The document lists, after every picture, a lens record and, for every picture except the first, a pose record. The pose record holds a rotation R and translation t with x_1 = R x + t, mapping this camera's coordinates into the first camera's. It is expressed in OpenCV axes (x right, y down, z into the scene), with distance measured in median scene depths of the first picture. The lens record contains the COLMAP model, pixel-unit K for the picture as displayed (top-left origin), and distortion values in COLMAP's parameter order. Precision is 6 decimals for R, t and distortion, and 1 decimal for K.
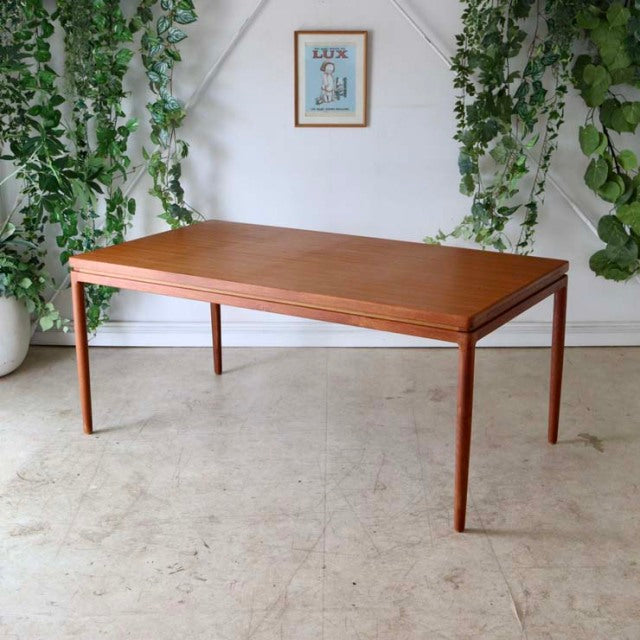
lens RADIAL K [[1081.3, 0, 323.0], [0, 1081.3, 322.9], [0, 0, 1]] dist [-0.064493, 0.000000]
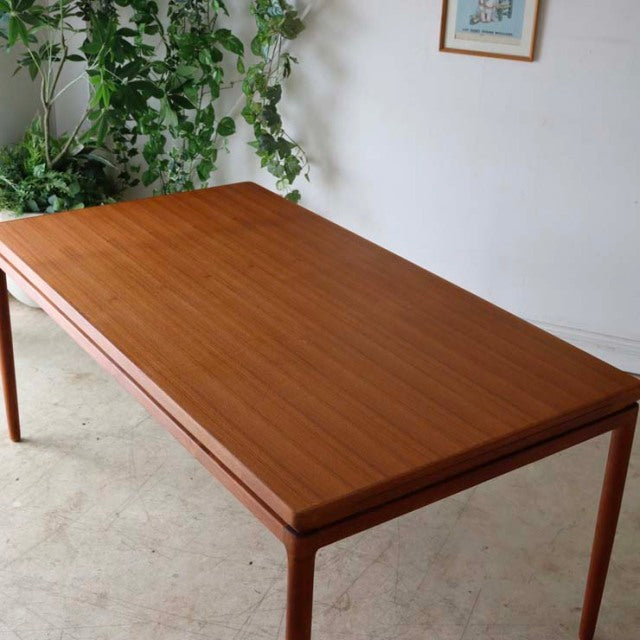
lens RADIAL K [[1046.2, 0, 320.8], [0, 1046.2, 321.2], [0, 0, 1]] dist [-0.050487, 0.000000]
pose [[0.923146, 0.193077, -0.332450, 0.191242], [-0.139227, 0.973942, 0.179032, -0.126903], [0.358354, -0.118987, 0.925972, 0.298792]]
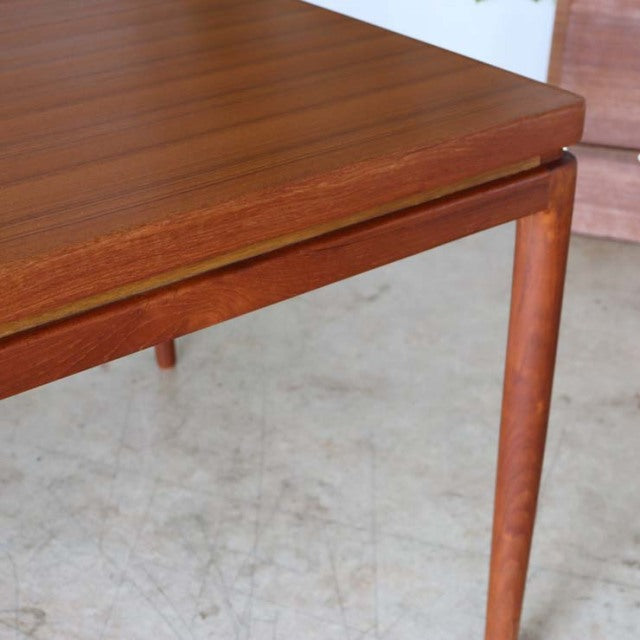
lens RADIAL K [[1081.3, 0, 322.2], [0, 1081.3, 318.9], [0, 0, 1]] dist [-0.064493, 0.000000]
pose [[0.377463, -0.478419, 0.792866, -0.120720], [0.279368, 0.875144, 0.395066, -0.043436], [-0.882879, 0.072379, 0.463989, 0.595288]]
